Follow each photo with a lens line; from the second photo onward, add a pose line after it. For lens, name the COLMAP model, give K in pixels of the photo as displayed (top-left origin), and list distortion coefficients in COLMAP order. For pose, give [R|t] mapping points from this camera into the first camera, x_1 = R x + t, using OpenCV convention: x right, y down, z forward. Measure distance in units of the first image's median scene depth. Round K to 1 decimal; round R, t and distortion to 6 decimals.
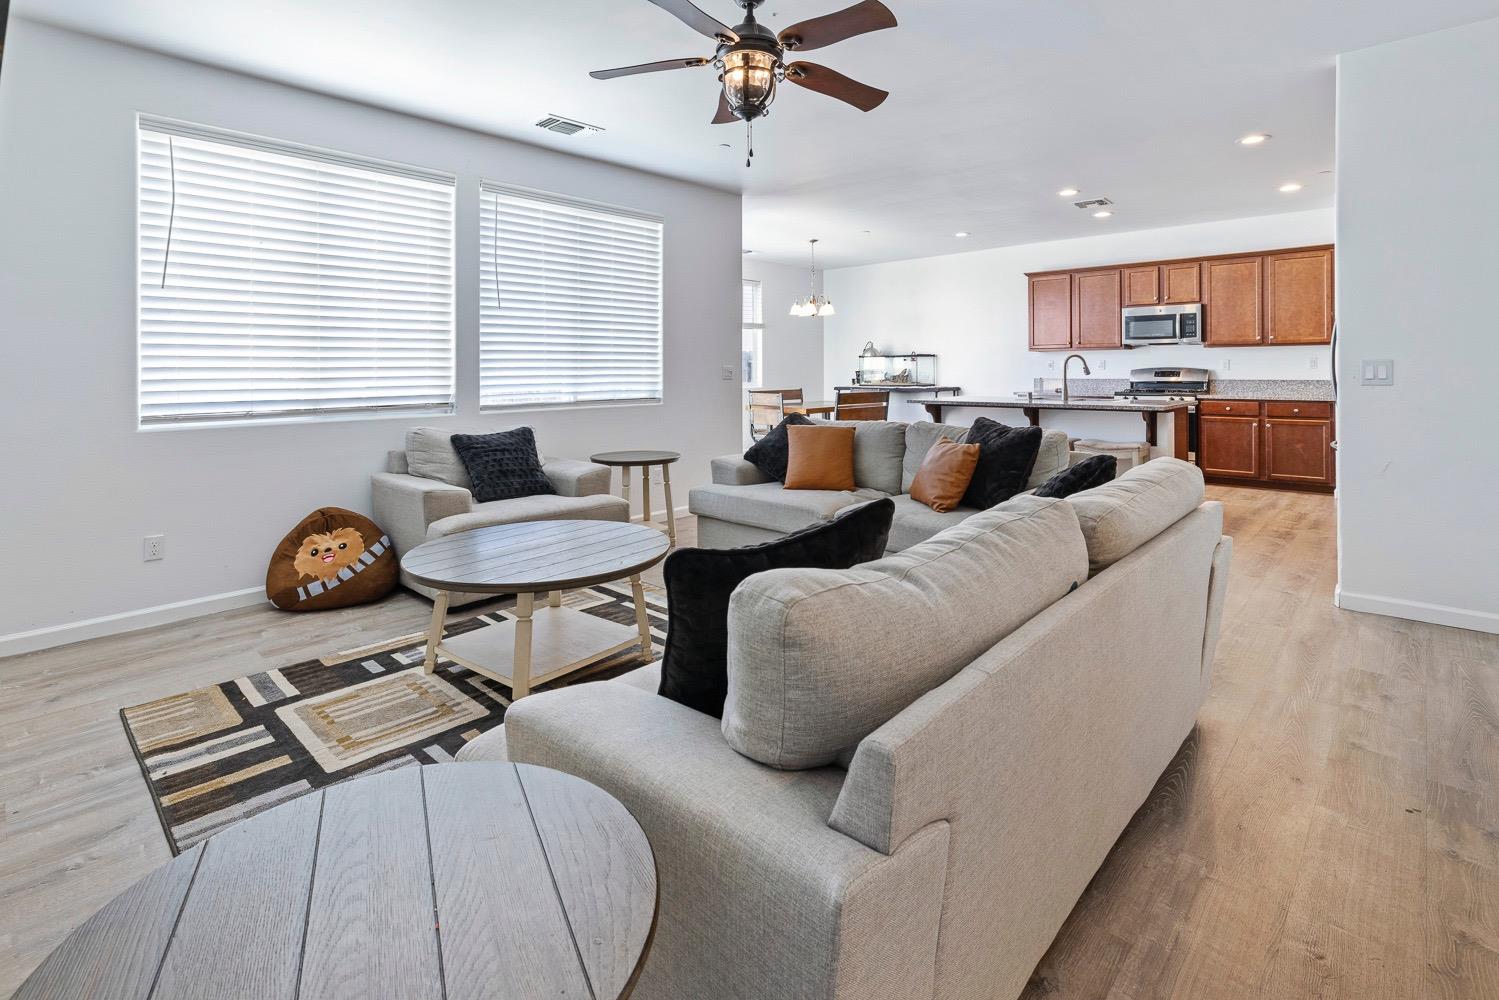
lens RADIAL K [[715.7, 0, 748.8], [0, 715.7, 372.6], [0, 0, 1]] dist [0.000048, 0.001084]
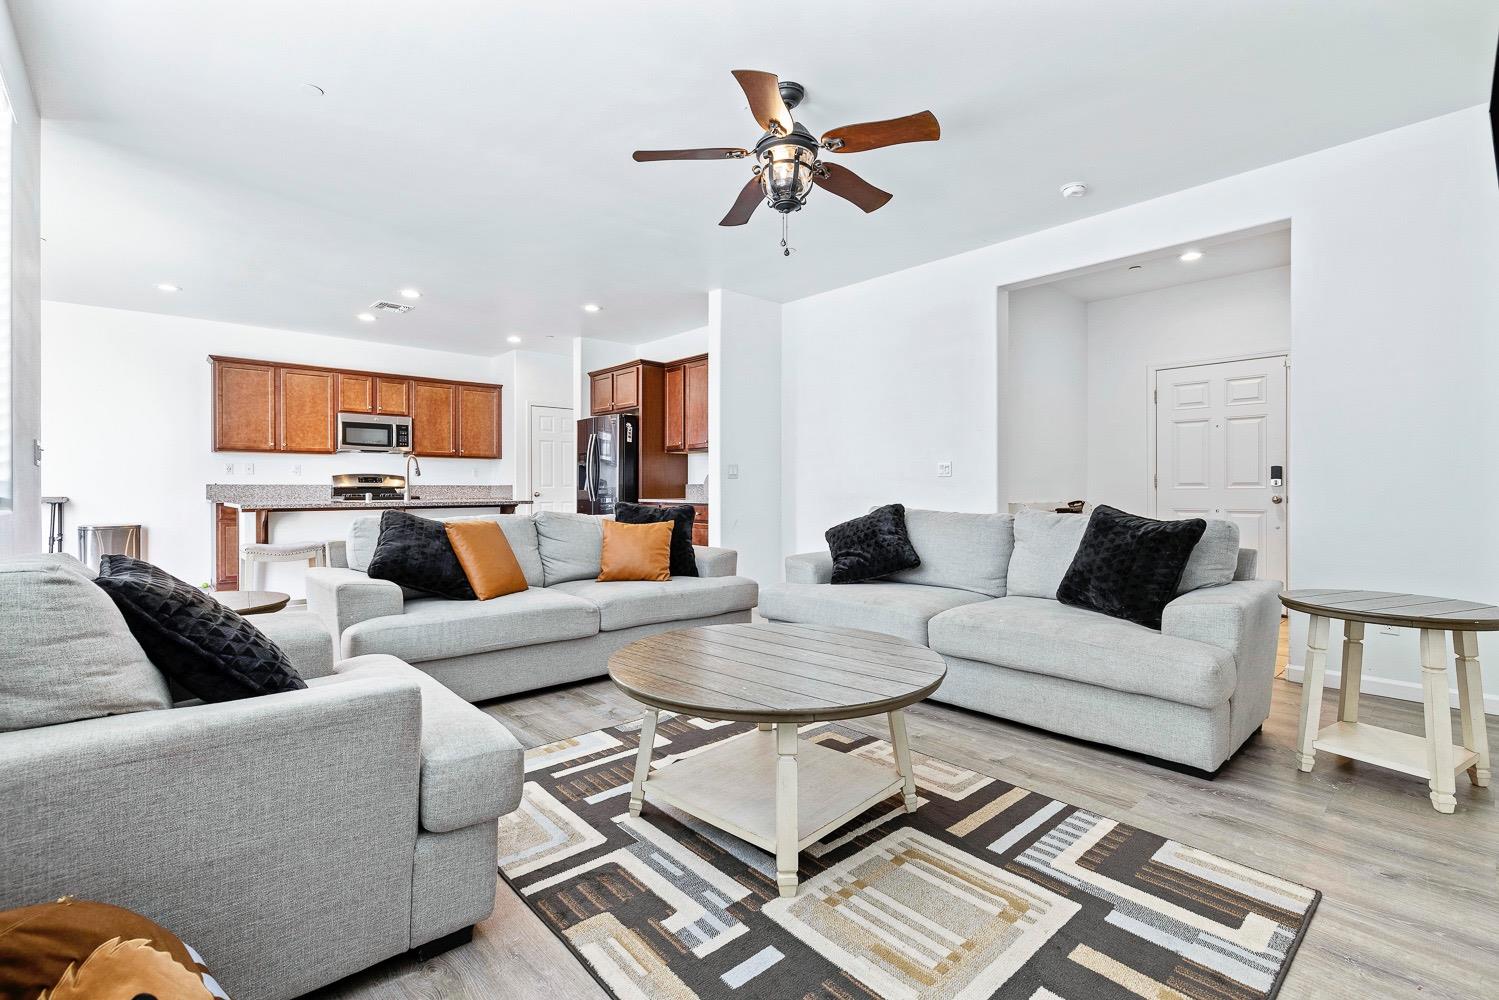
lens RADIAL K [[670.2, 0, 748.1], [0, 670.2, 490.0], [0, 0, 1]] dist [-0.001454, -0.000917]
pose [[0.091415, 0.002288, 0.995810, -0.364744], [0.003260, 0.999991, -0.002596, 0.022183], [-0.995808, 0.003483, 0.091407, 0.366734]]
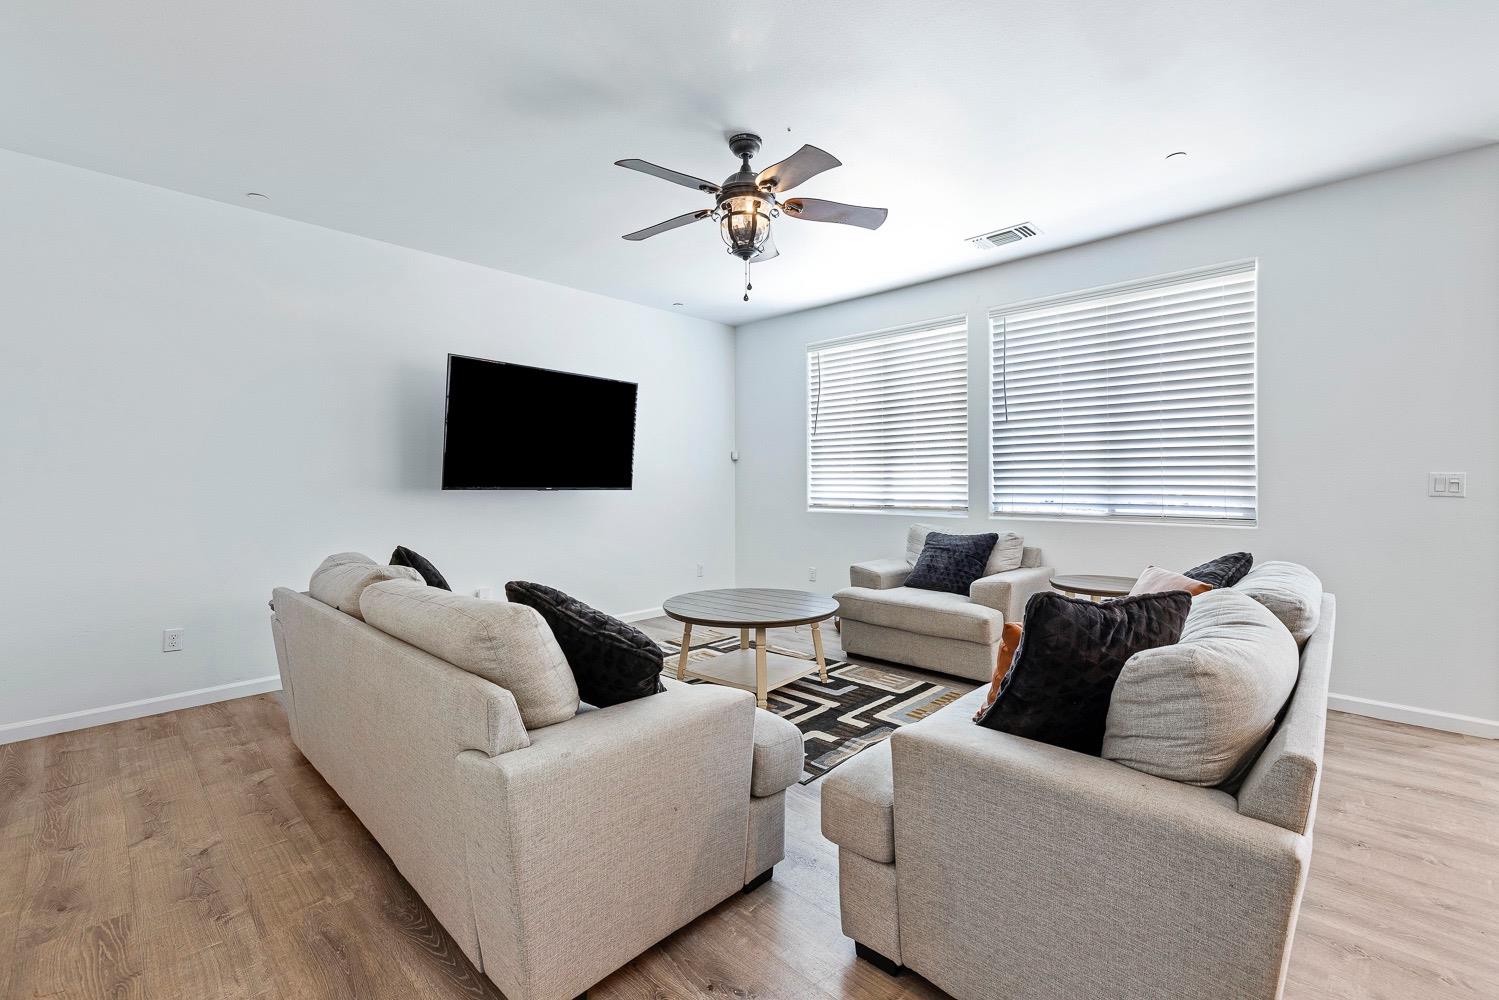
lens RADIAL K [[635.8, 0, 749.4], [0, 635.8, 489.6], [0, 0, 1]] dist [0.001035, 0.000539]
pose [[-0.009240, 0.017510, -0.999804, 0.374660], [-0.004725, 0.999835, 0.017554, -0.002106], [0.999946, 0.004886, -0.009155, 0.381657]]
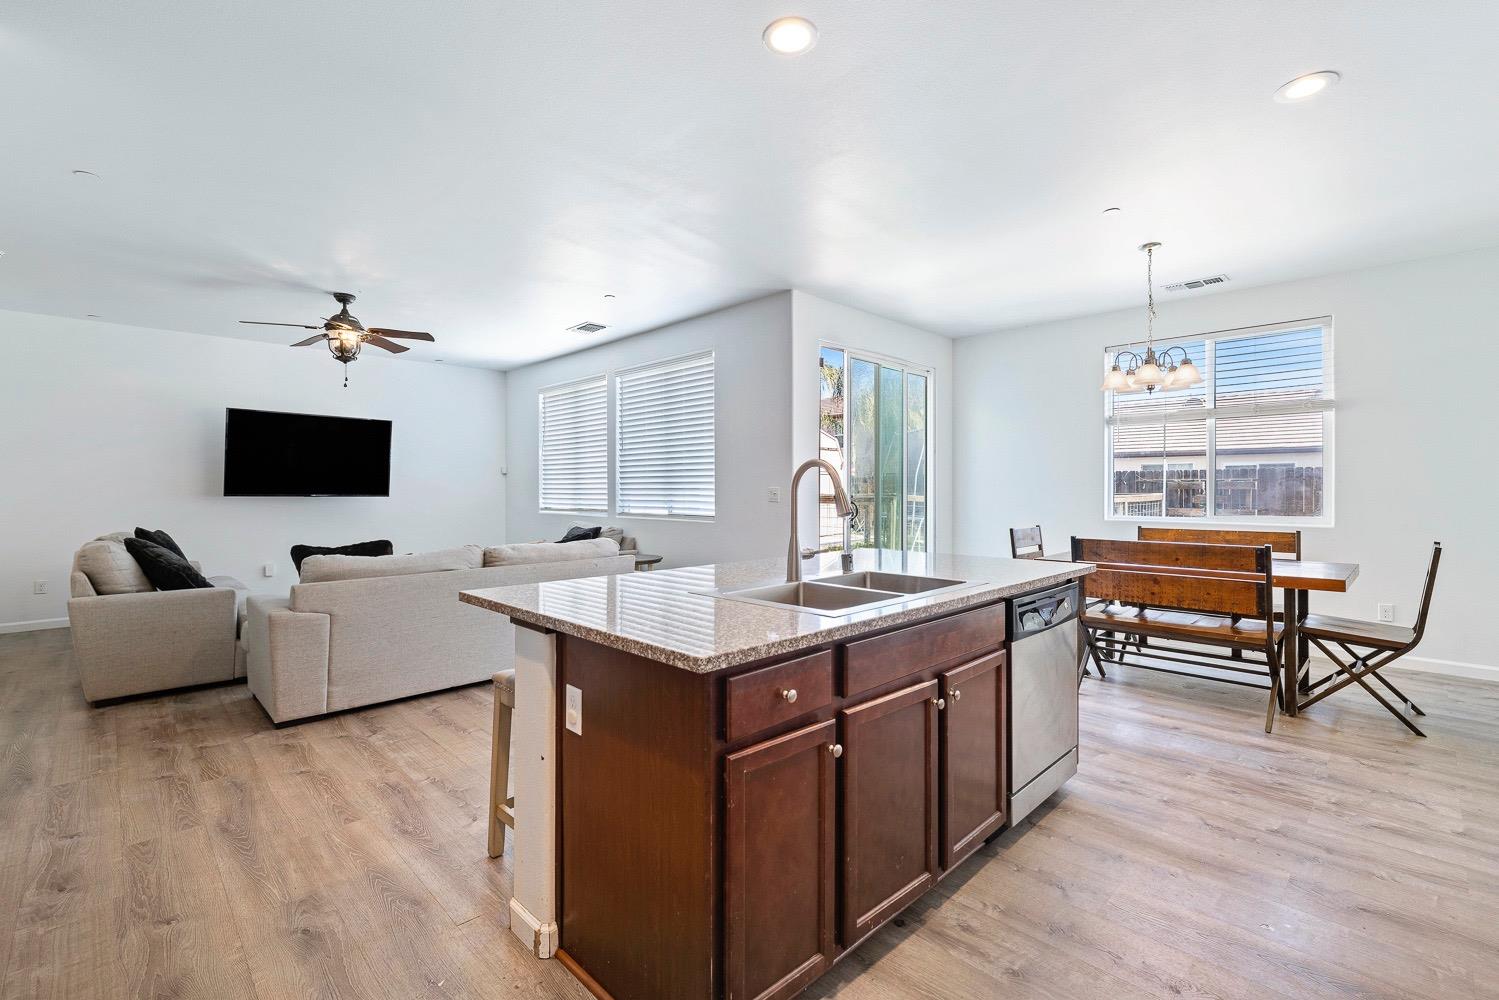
lens RADIAL K [[670.2, 0, 759.2], [0, 670.2, 501.2], [0, 0, 1]] dist [-0.001454, -0.000917]
pose [[-0.035628, 0.026726, -0.999008, 0.666007], [-0.002055, 0.999638, 0.026816, -0.011521], [0.999363, 0.003008, -0.035560, 0.824564]]
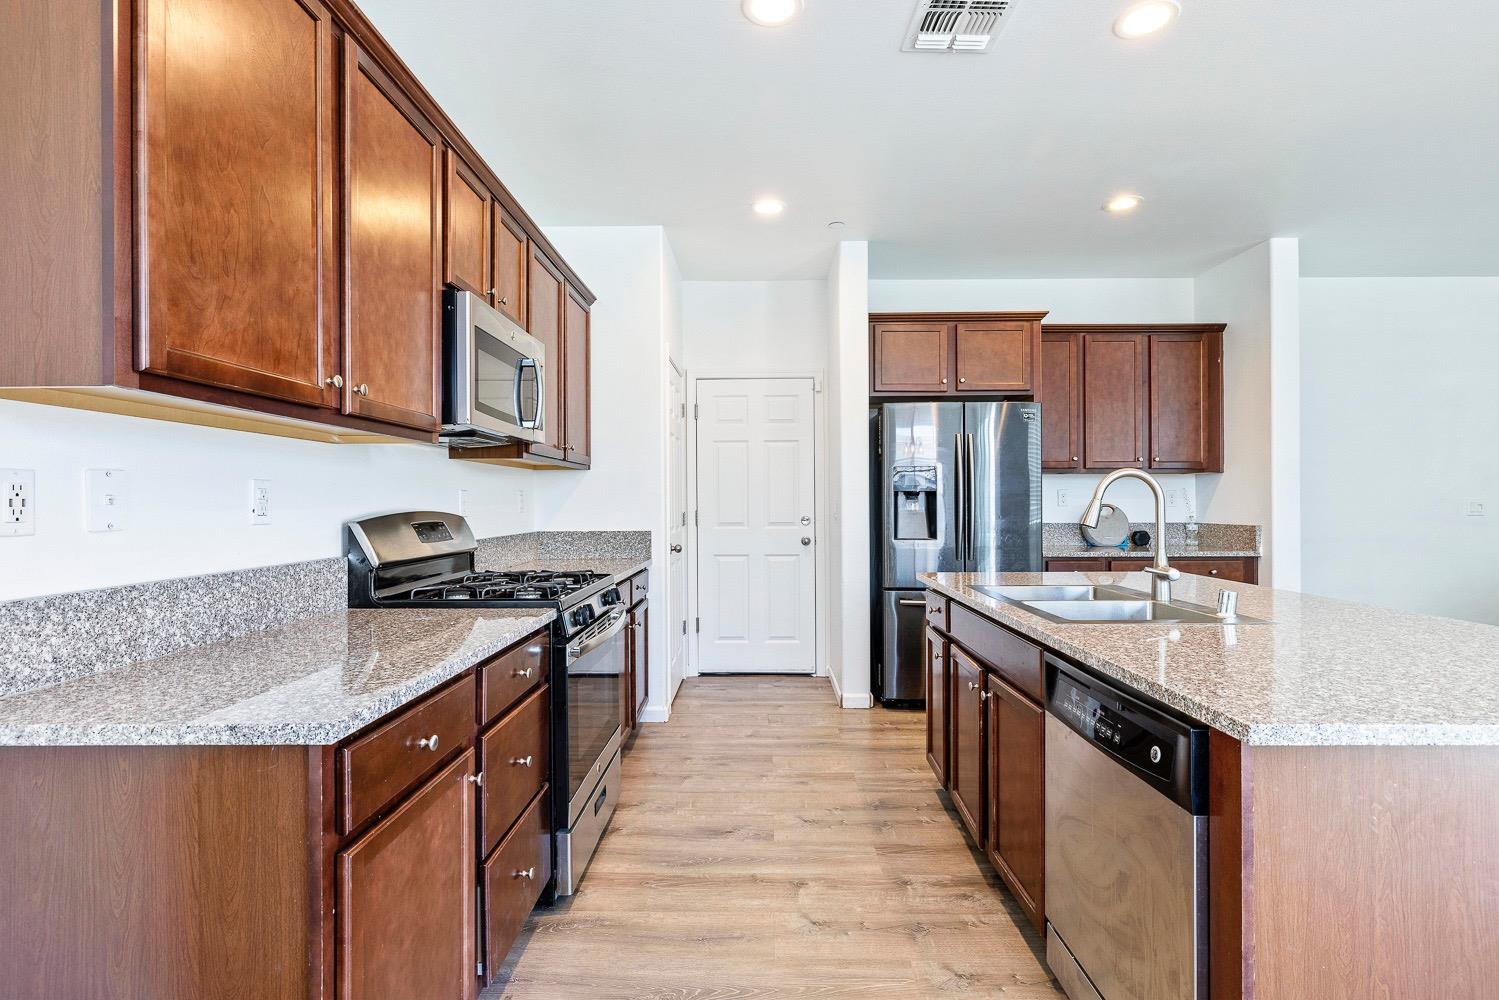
lens RADIAL K [[720.6, 0, 758.6], [0, 720.6, 500.8], [0, 0, 1]] dist [-0.001838, 0.000046]
pose [[-0.673002, 0.009556, 0.739579, 0.260771], [0.011124, 0.999934, -0.002798, -0.009642], [-0.739557, 0.006344, -0.673064, 1.150398]]
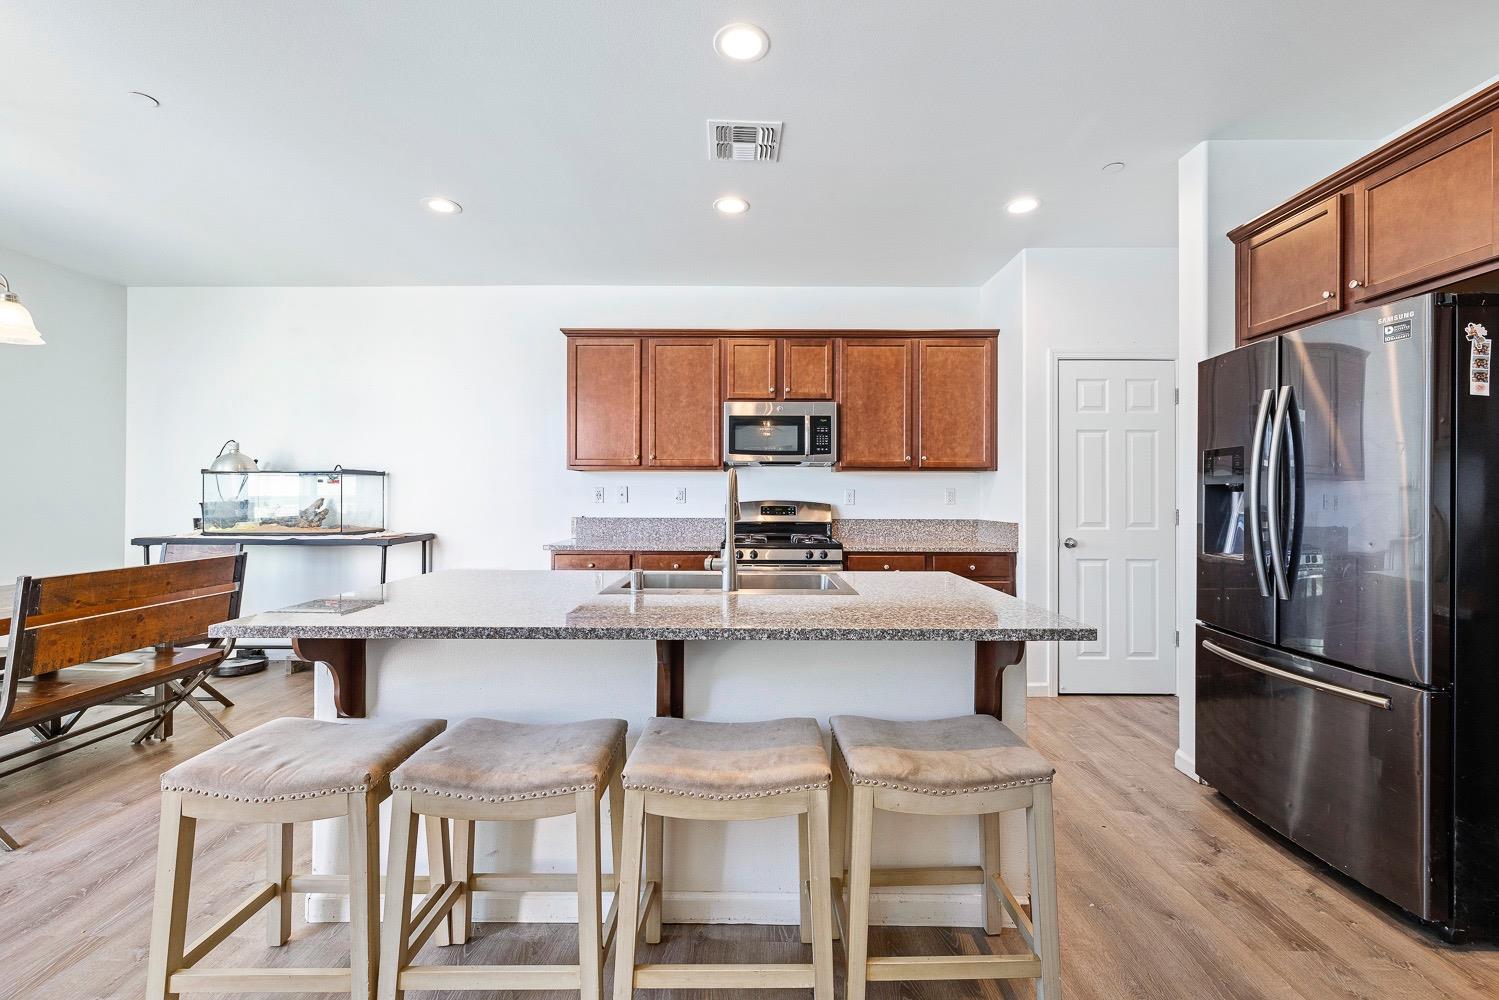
lens RADIAL K [[635.8, 0, 747.6], [0, 635.8, 492.1], [0, 0, 1]] dist [0.001035, 0.000539]
pose [[0.739019, 0.013335, 0.673552, 0.185336], [-0.006213, 0.999896, -0.012978, -0.007508], [-0.673656, 0.005406, 0.739026, 0.619059]]
